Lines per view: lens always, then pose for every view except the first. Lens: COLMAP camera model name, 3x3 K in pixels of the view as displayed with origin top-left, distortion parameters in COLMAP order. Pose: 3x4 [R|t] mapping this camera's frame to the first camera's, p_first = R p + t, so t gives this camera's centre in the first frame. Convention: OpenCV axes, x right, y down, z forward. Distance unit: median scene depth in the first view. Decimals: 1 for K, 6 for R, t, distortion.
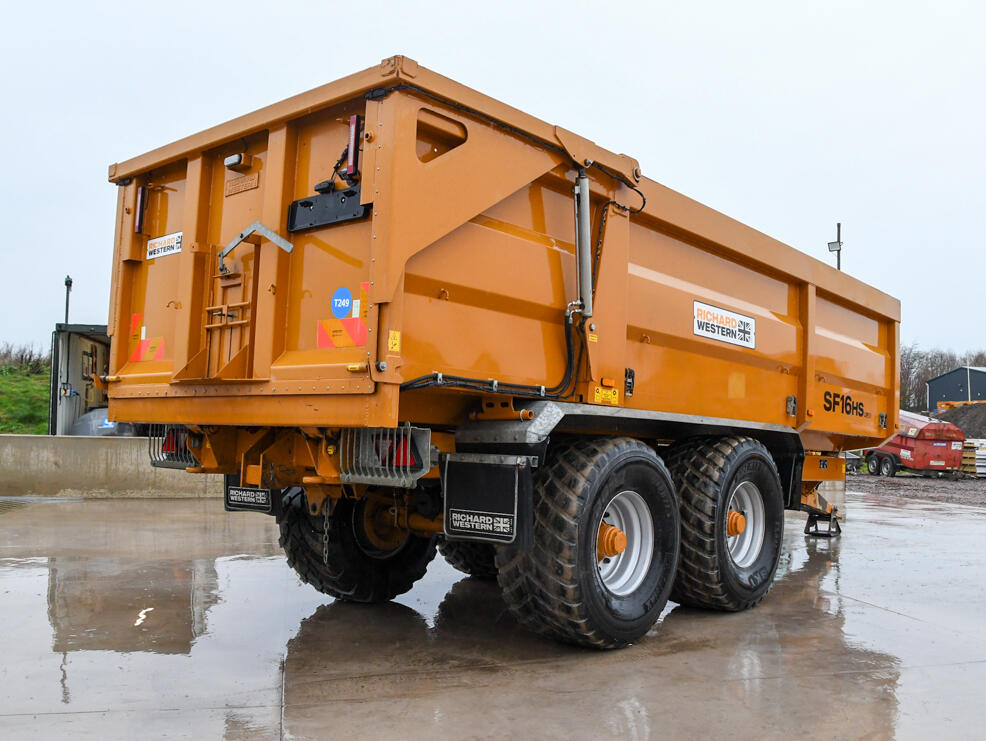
lens RADIAL K [[911.2, 0, 493.0], [0, 911.2, 370.5], [0, 0, 1]] dist [-0.139332, 0.000621]
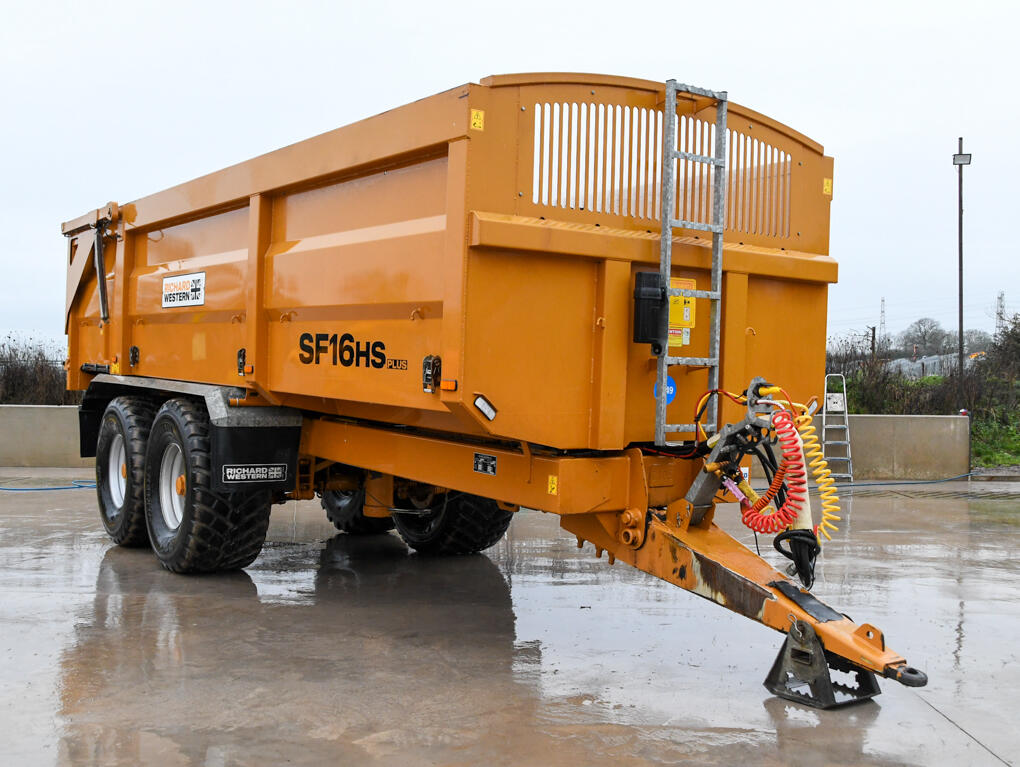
lens RADIAL K [[1181.3, 0, 510.0], [0, 1181.3, 383.5], [0, 0, 1]] dist [-0.160884, 0.004849]
pose [[-0.249901, -0.038268, -0.967515, 1.374651], [0.029957, 0.998435, -0.047229, 0.123542], [0.967808, -0.040787, -0.248363, 1.606419]]
